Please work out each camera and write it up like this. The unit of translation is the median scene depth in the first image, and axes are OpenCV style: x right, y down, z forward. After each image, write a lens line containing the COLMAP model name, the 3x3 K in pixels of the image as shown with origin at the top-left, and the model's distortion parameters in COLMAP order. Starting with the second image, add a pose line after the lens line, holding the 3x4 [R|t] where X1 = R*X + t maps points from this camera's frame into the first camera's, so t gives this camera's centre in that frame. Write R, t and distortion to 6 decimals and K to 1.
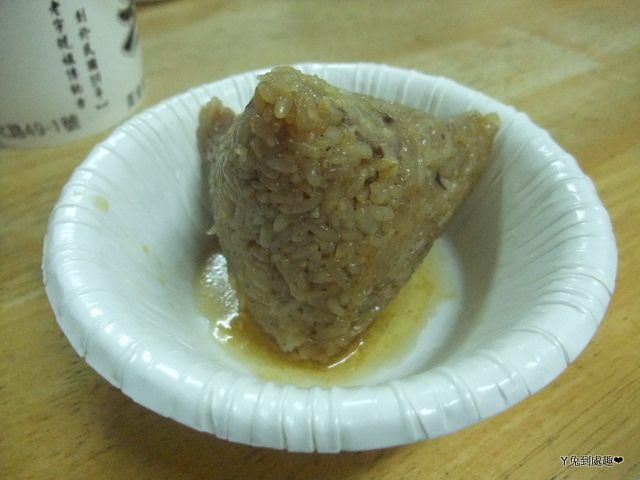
lens RADIAL K [[518.4, 0, 329.0], [0, 518.4, 239.3], [0, 0, 1]] dist [-0.062709, 0.007604]
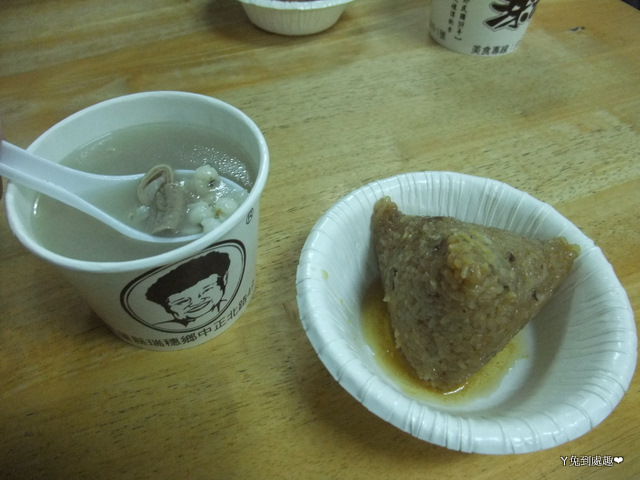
lens RADIAL K [[538.2, 0, 320.0], [0, 538.2, 240.0], [0, 0, 1]] dist [-0.076680, 0.051996]
pose [[0.984505, 0.152500, -0.086561, -0.361493], [-0.143613, 0.984466, 0.101008, -0.386956], [0.100620, -0.087011, 0.991113, -0.767769]]
